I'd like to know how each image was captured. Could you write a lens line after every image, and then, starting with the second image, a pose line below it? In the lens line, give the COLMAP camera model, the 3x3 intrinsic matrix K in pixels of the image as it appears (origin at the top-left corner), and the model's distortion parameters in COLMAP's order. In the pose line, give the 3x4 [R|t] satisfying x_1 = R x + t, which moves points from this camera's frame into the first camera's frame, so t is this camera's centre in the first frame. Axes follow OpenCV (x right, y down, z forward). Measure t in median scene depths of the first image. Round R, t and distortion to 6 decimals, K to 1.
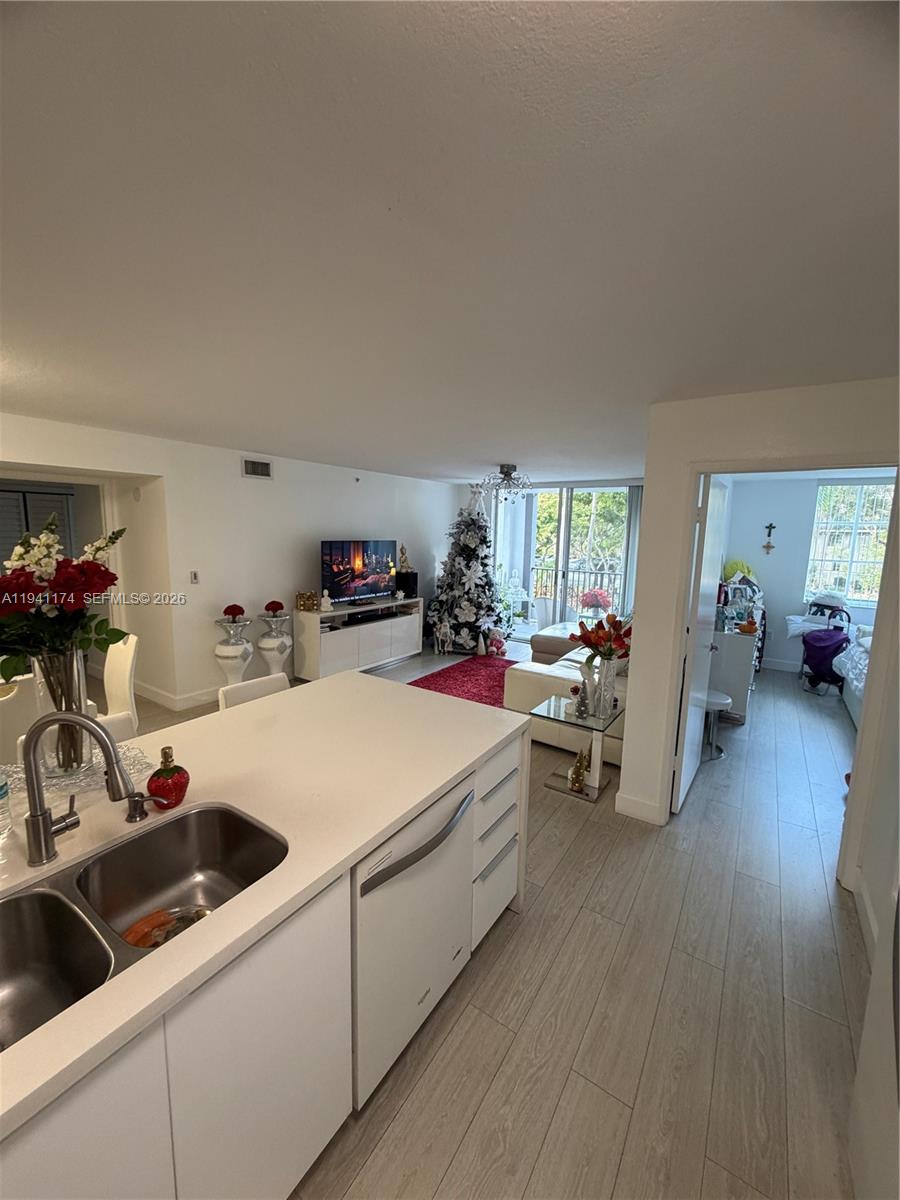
lens RADIAL K [[477.6, 0, 446.9], [0, 477.6, 597.3], [0, 0, 1]] dist [0.000102, -0.000018]
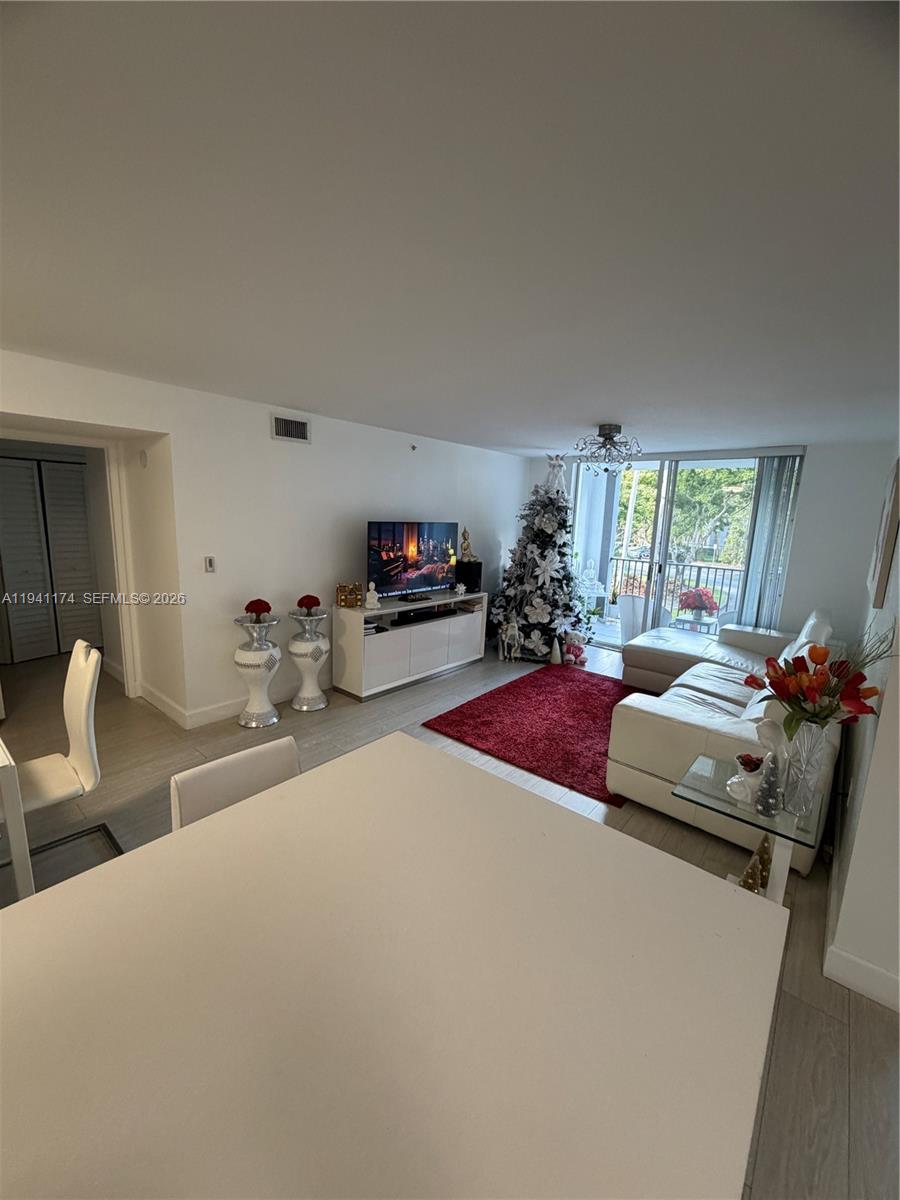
lens RADIAL K [[477.6, 0, 446.9], [0, 477.6, 597.3], [0, 0, 1]] dist [0.000102, -0.000018]
pose [[0.994342, 0.032008, -0.101286, -0.035392], [-0.028699, 0.999011, 0.033959, -0.016849], [0.102273, -0.030860, 0.994278, 0.164344]]
